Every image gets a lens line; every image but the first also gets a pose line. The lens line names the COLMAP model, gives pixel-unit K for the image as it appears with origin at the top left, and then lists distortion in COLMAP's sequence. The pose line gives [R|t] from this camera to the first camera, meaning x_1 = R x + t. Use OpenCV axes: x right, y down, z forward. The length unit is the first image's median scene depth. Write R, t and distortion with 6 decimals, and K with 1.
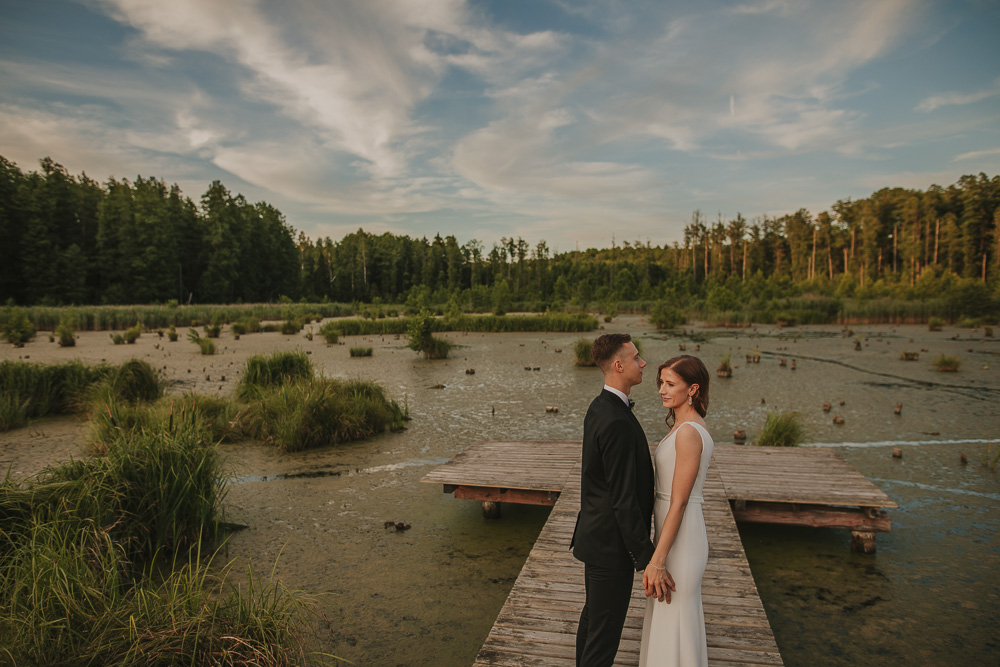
lens RADIAL K [[718.3, 0, 487.9], [0, 718.3, 331.1], [0, 0, 1]] dist [-0.064113, 0.060935]
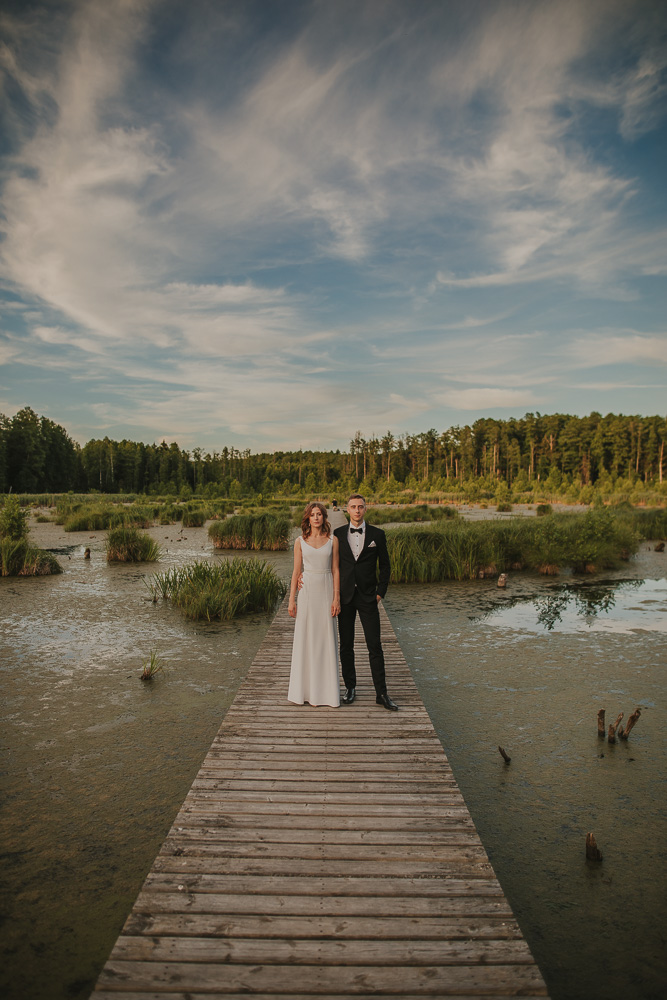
lens RADIAL K [[788.4, 0, 335.9], [0, 788.4, 499.7], [0, 0, 1]] dist [0.001522, 0.004504]
pose [[0.971210, 0.004044, 0.238192, -0.145680], [0.004601, 0.999351, -0.035725, 0.028396], [-0.238182, 0.035792, 0.970561, -0.595580]]
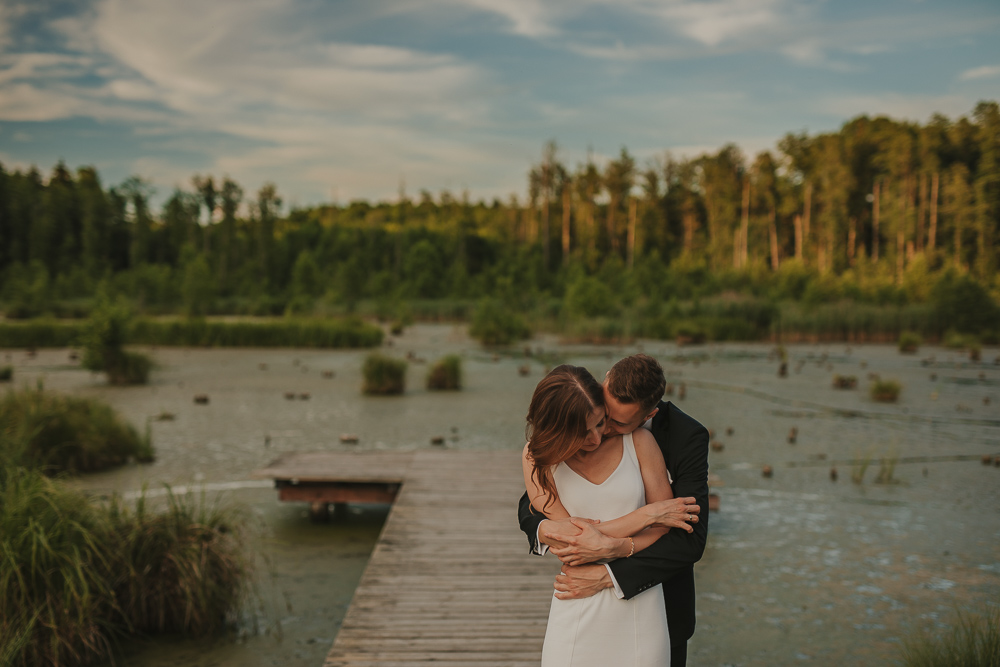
lens RADIAL K [[1390.0, 0, 505.2], [0, 1390.0, 320.9], [0, 0, 1]] dist [-0.006004, 0.054247]
pose [[0.968219, 0.015658, 0.249614, -0.012262], [-0.008874, 0.999561, -0.028278, 0.003222], [-0.249947, 0.025164, 0.967932, -0.044147]]
